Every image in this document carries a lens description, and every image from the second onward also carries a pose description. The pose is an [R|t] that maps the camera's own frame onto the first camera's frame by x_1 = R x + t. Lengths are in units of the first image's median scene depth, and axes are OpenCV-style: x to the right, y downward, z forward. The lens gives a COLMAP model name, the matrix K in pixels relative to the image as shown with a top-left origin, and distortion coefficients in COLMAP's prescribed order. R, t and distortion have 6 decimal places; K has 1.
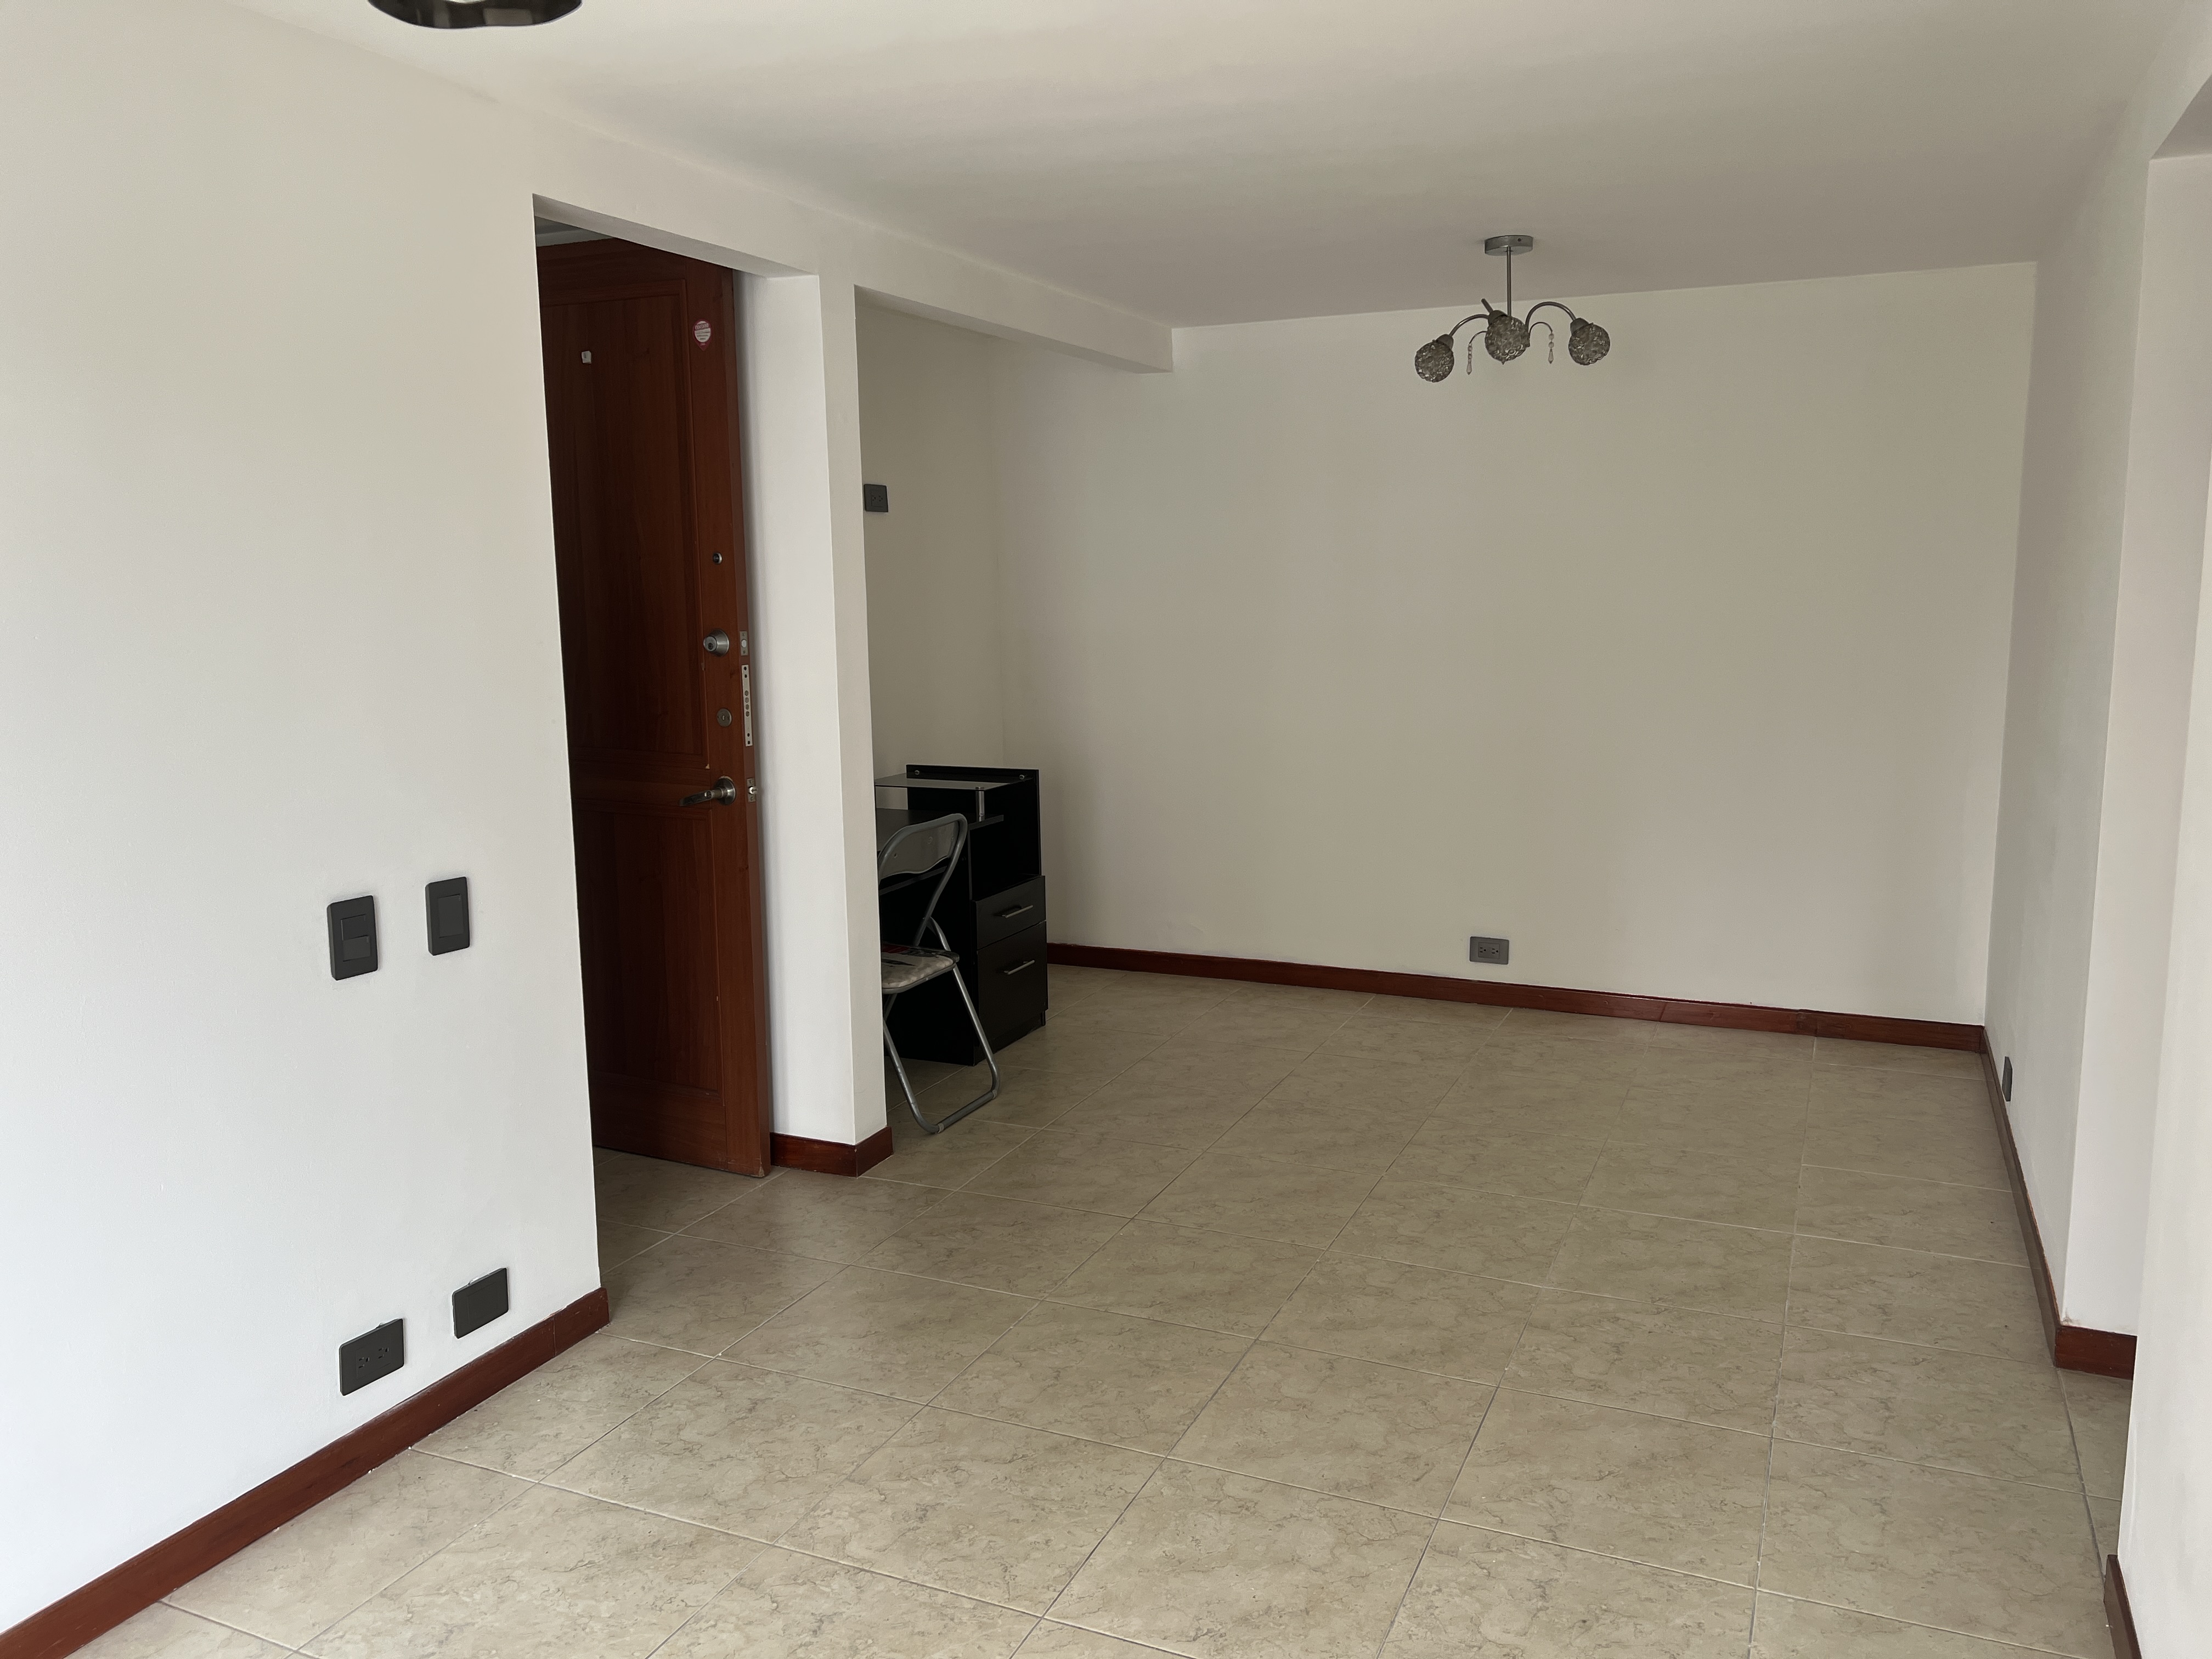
lens RADIAL K [[1660.7, 0, 1124.9], [0, 1660.7, 829.7], [0, 0, 1]] dist [0.069719, -0.078133]
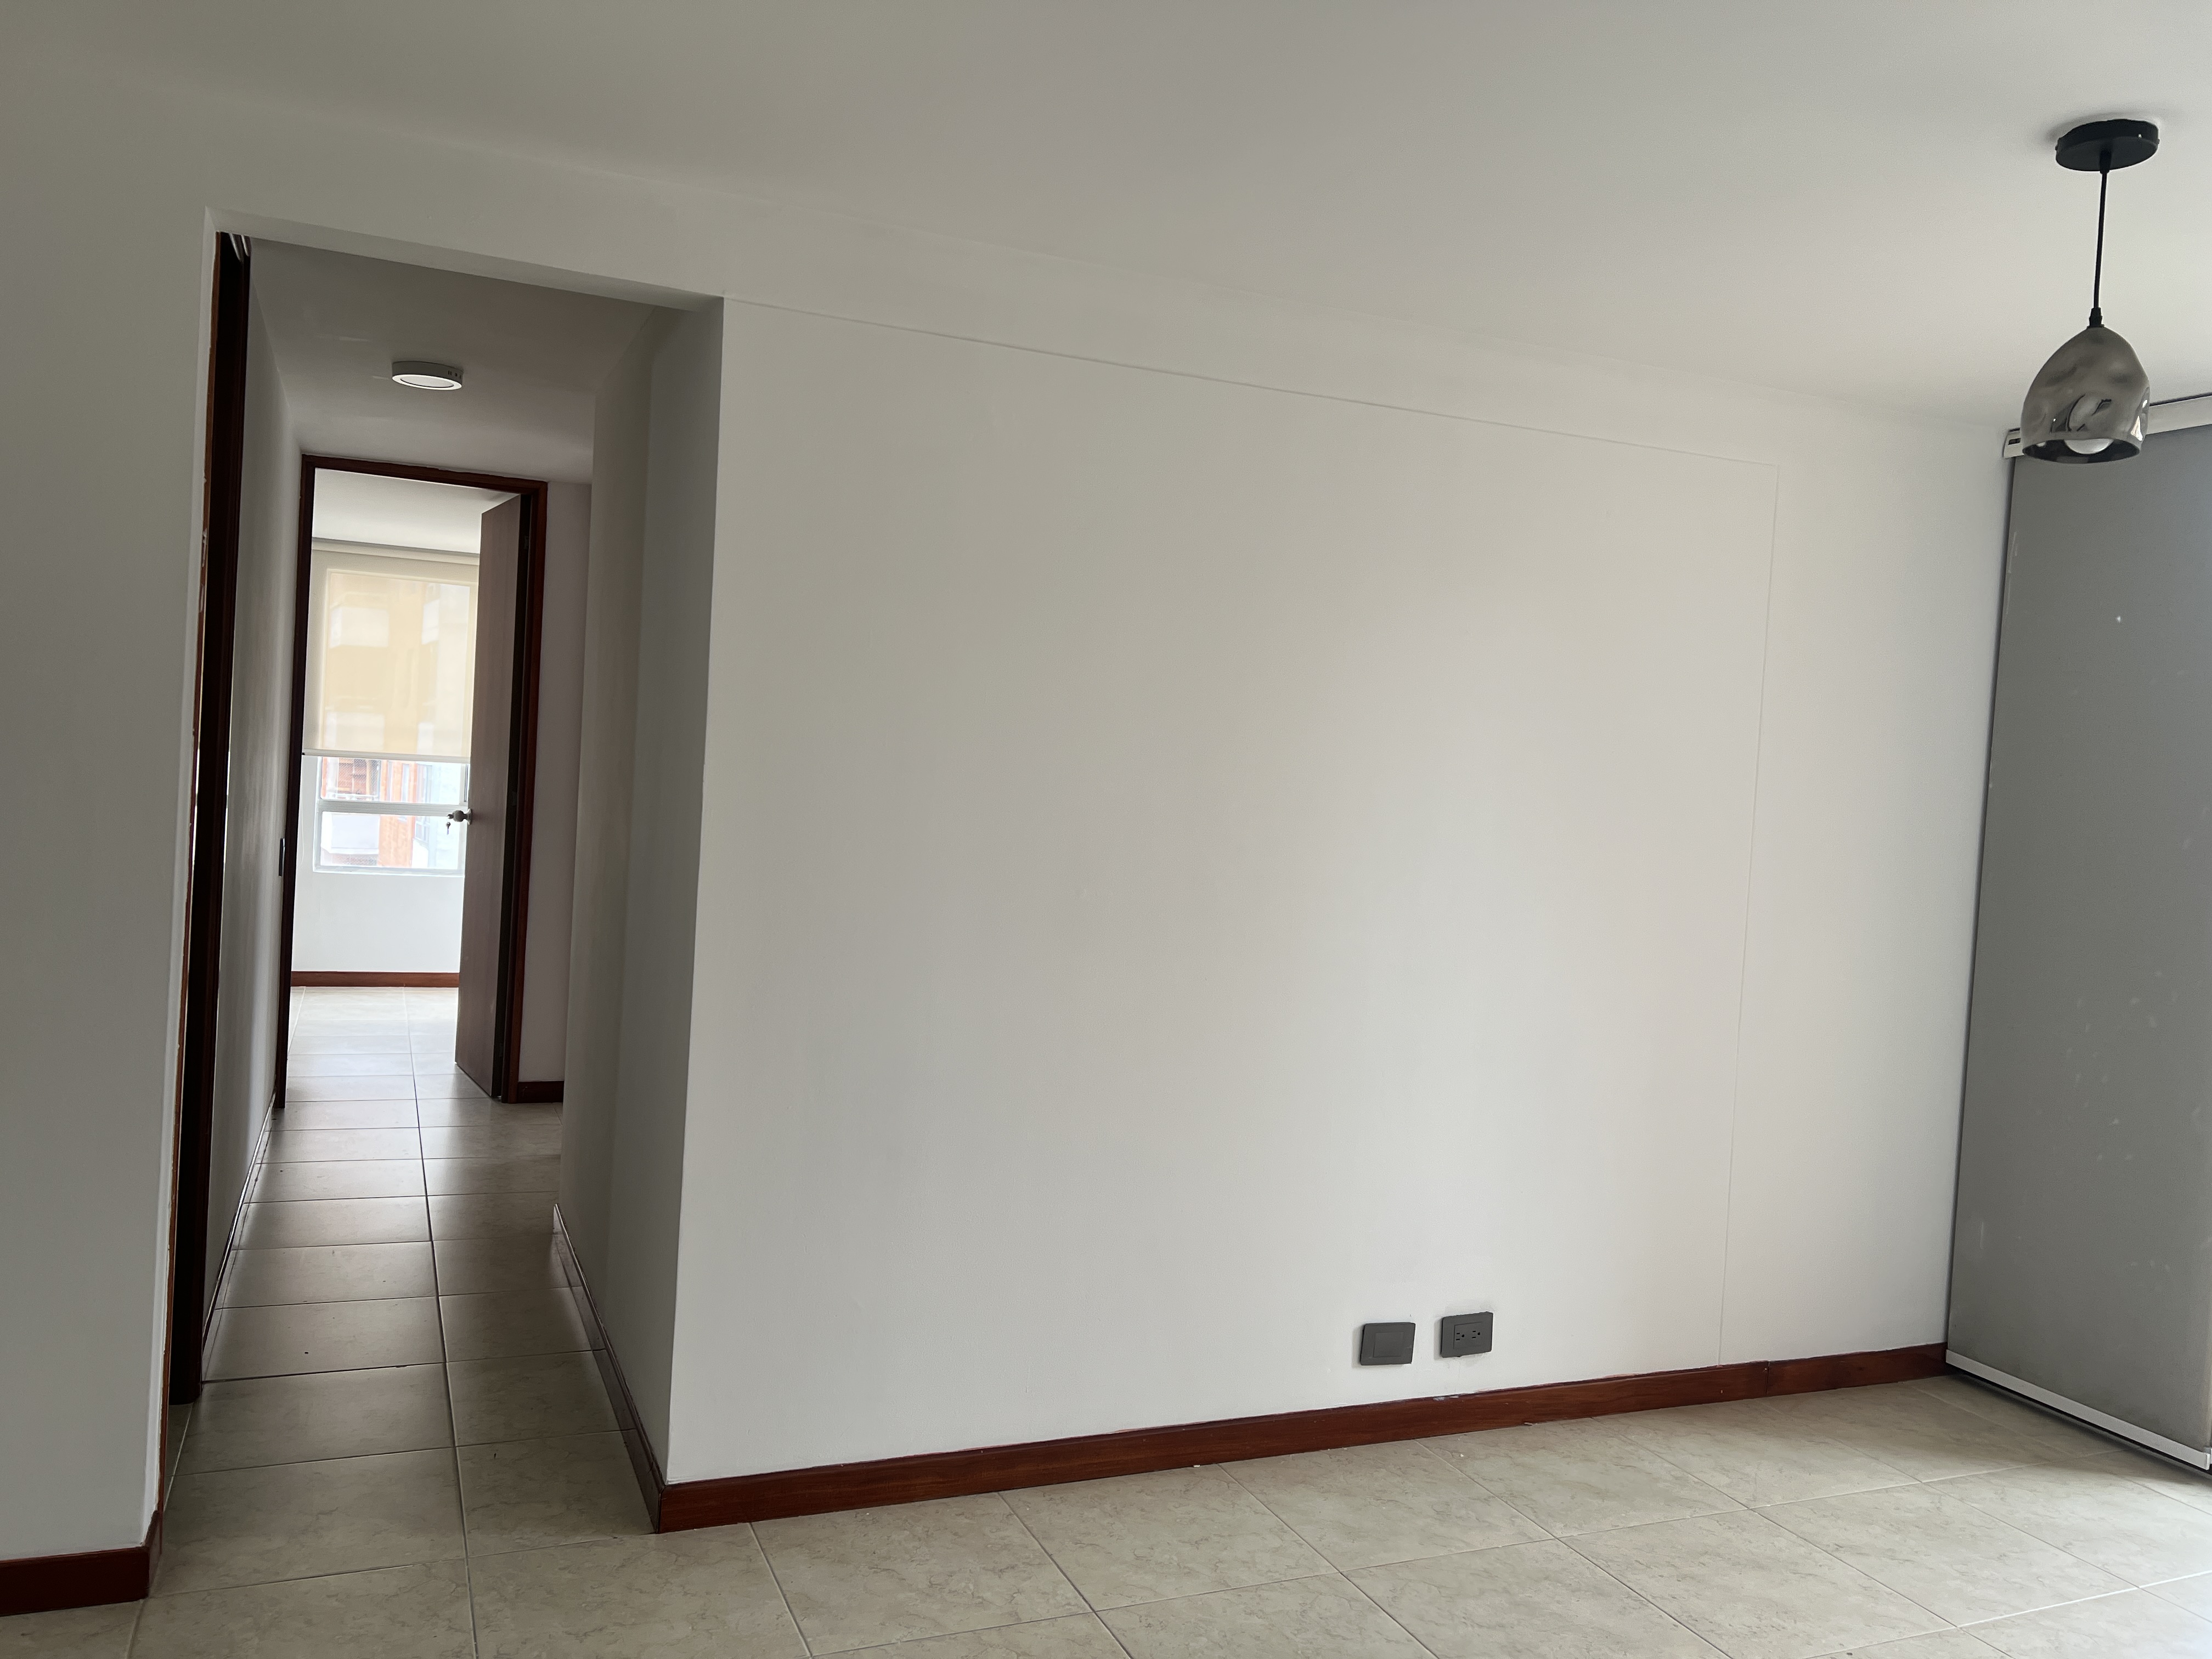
lens RADIAL K [[1660.7, 0, 1097.4], [0, 1660.7, 836.0], [0, 0, 1]] dist [0.069719, -0.078133]
pose [[-0.731738, -0.057028, 0.679196, -0.348093], [0.054903, 0.988324, 0.142134, -0.150973], [-0.679371, 0.141294, -0.720063, 1.261849]]
